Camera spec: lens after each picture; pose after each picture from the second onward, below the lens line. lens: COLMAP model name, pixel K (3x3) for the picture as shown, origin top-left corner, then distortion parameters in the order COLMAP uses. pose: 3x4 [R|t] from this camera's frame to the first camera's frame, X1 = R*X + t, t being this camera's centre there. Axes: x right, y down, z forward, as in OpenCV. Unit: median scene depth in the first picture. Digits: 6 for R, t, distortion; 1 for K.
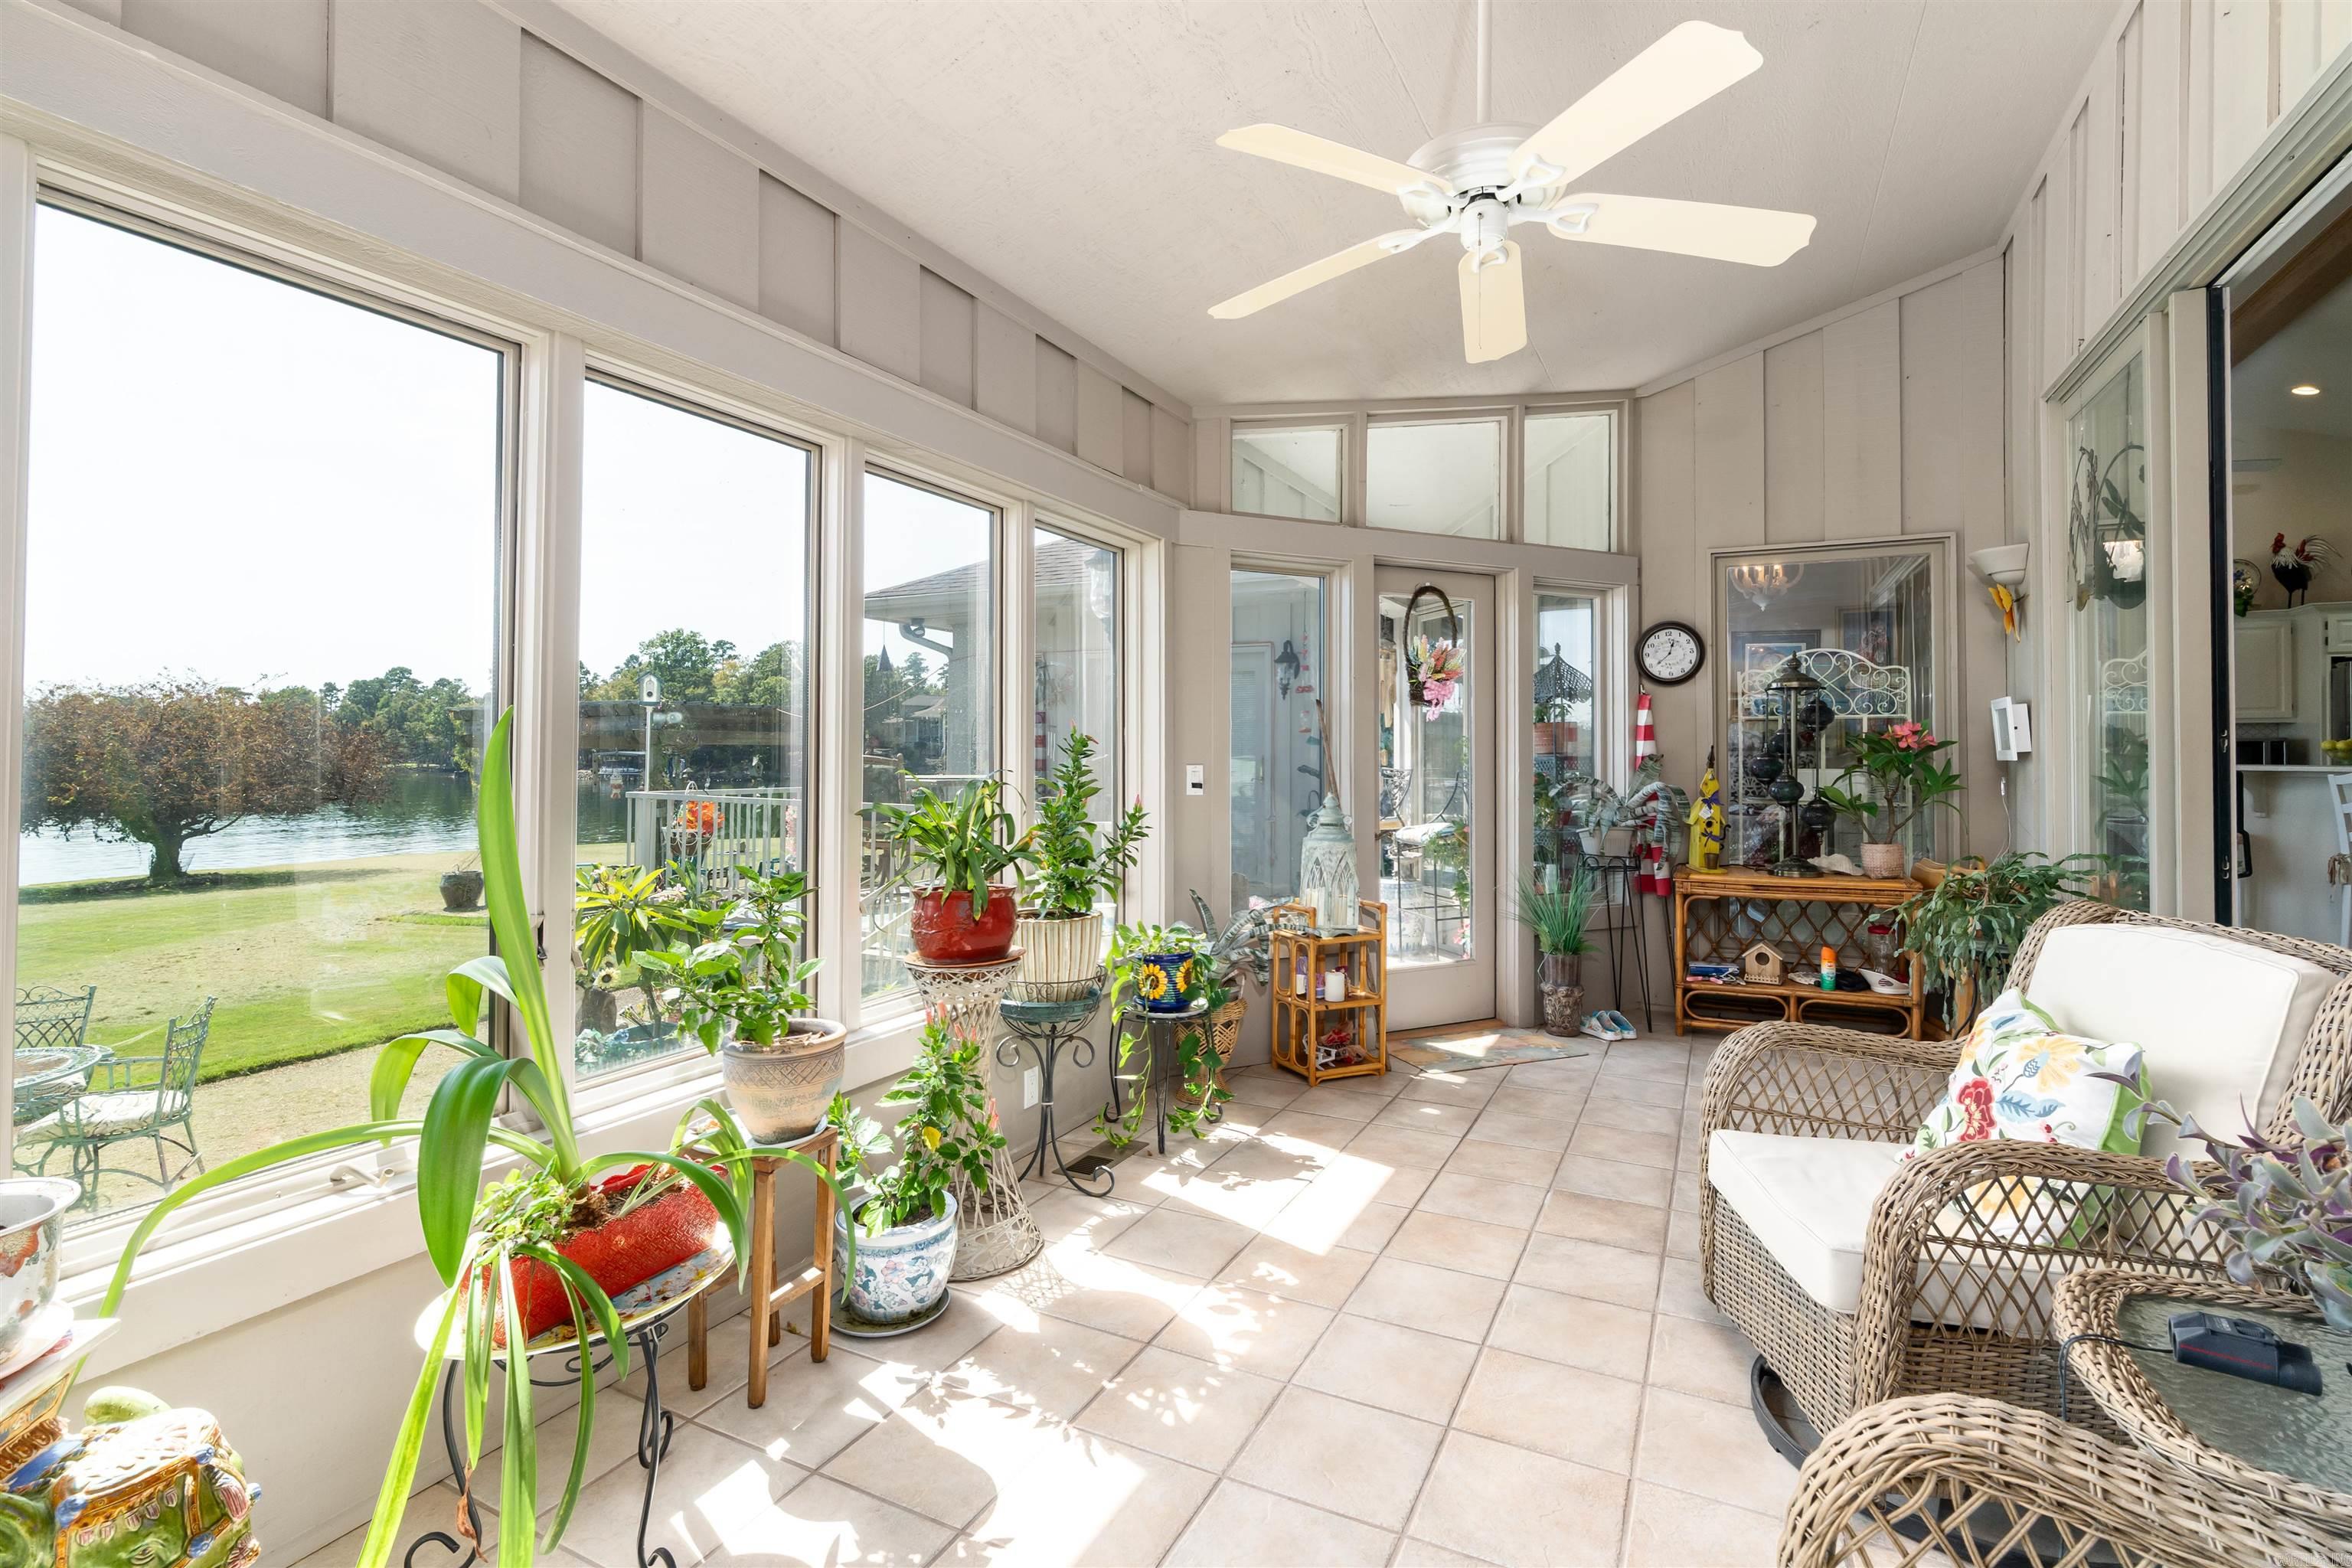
lens RADIAL K [[1086.4, 0, 1177.4], [0, 1086.4, 764.8], [0, 0, 1]] dist [0.001452, 0.000005]
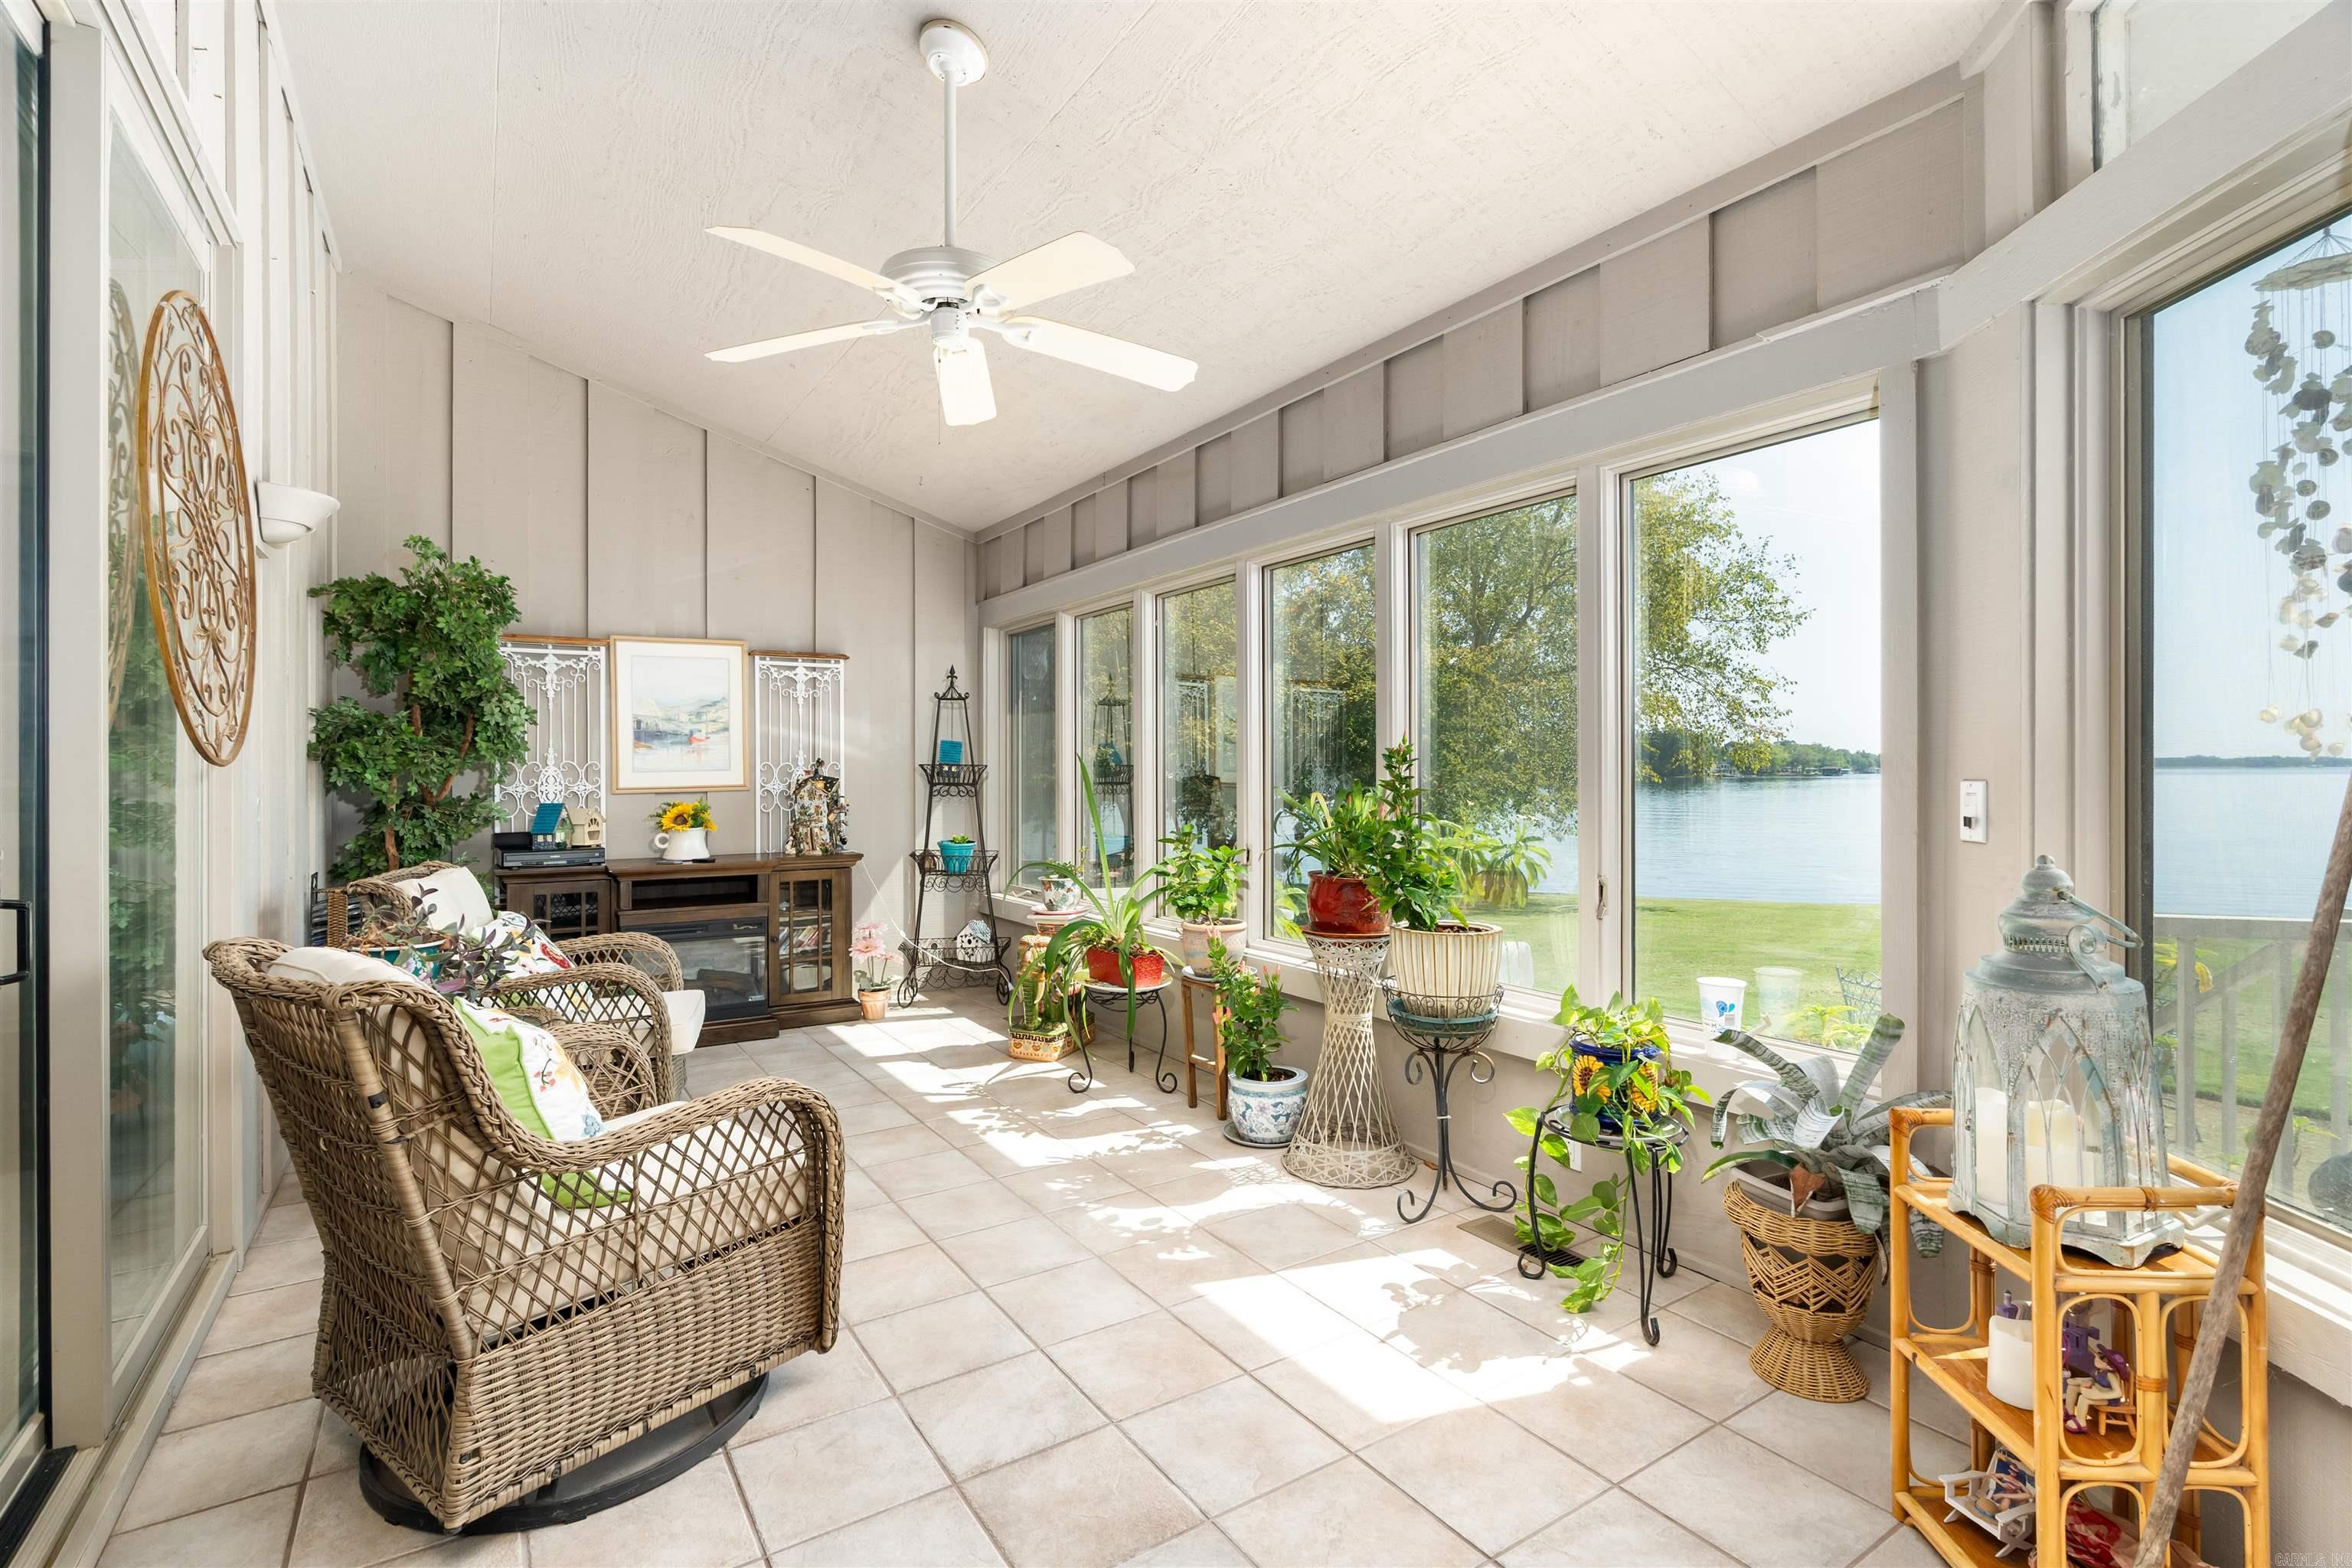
lens RADIAL K [[1086.4, 0, 1176.6], [0, 1086.4, 770.4], [0, 0, 1]] dist [0.001452, 0.000005]
pose [[-0.487520, 0.007554, -0.873079, 0.992003], [-0.000570, 0.999960, 0.008970, -0.013821], [0.873112, 0.004871, -0.487496, 1.469200]]
